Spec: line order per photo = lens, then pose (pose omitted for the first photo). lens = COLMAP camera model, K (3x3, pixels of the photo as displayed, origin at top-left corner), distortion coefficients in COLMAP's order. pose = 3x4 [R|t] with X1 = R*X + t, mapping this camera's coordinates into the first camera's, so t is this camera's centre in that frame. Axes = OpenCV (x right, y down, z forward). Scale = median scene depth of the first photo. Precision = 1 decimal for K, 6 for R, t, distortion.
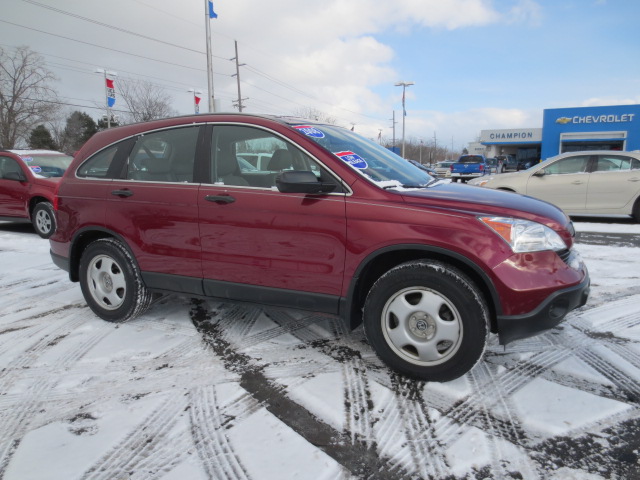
lens RADIAL K [[450.1, 0, 320.0], [0, 450.1, 240.0], [0, 0, 1]] dist [-0.038261, 0.002172]
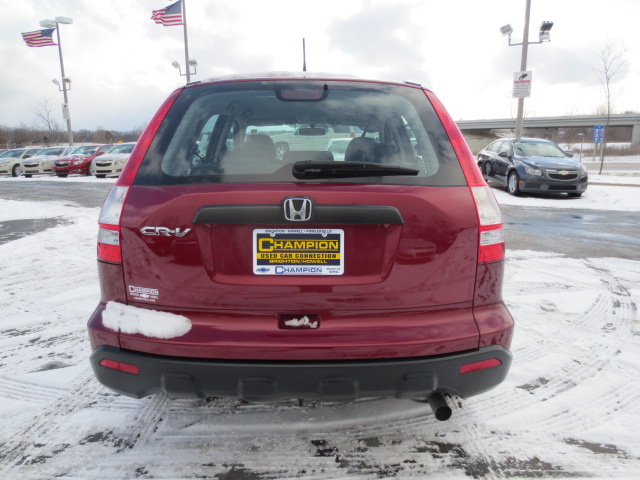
lens RADIAL K [[454.7, 0, 320.3], [0, 454.7, 254.5], [0, 0, 1]] dist [-0.026632, 0.000093]
pose [[-0.443941, -0.197466, 0.874027, -1.156054], [0.166589, 0.940222, 0.297035, -0.300392], [-0.880434, 0.277469, -0.384507, 1.696712]]
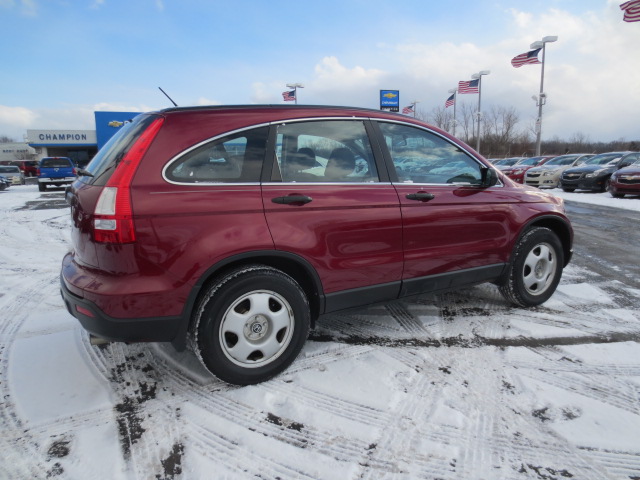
lens RADIAL K [[462.1, 0, 320.0], [0, 462.1, 240.0], [0, 0, 1]] dist [-0.033420, 0.001996]
pose [[0.564267, -0.133826, 0.814674, -1.186496], [0.143382, 0.987664, 0.062933, -0.090259], [-0.813047, 0.081299, 0.576494, 0.578457]]
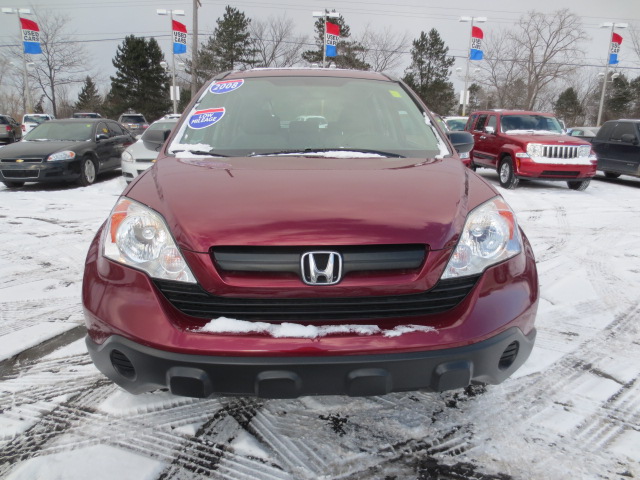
lens RADIAL K [[450.1, 0, 320.0], [0, 450.1, 240.0], [0, 0, 1]] dist [-0.038261, 0.002172]
pose [[0.498930, 0.227236, -0.836321, 0.061536], [-0.161009, 0.972517, 0.168187, -0.008265], [0.851554, 0.050742, 0.521805, 0.049164]]
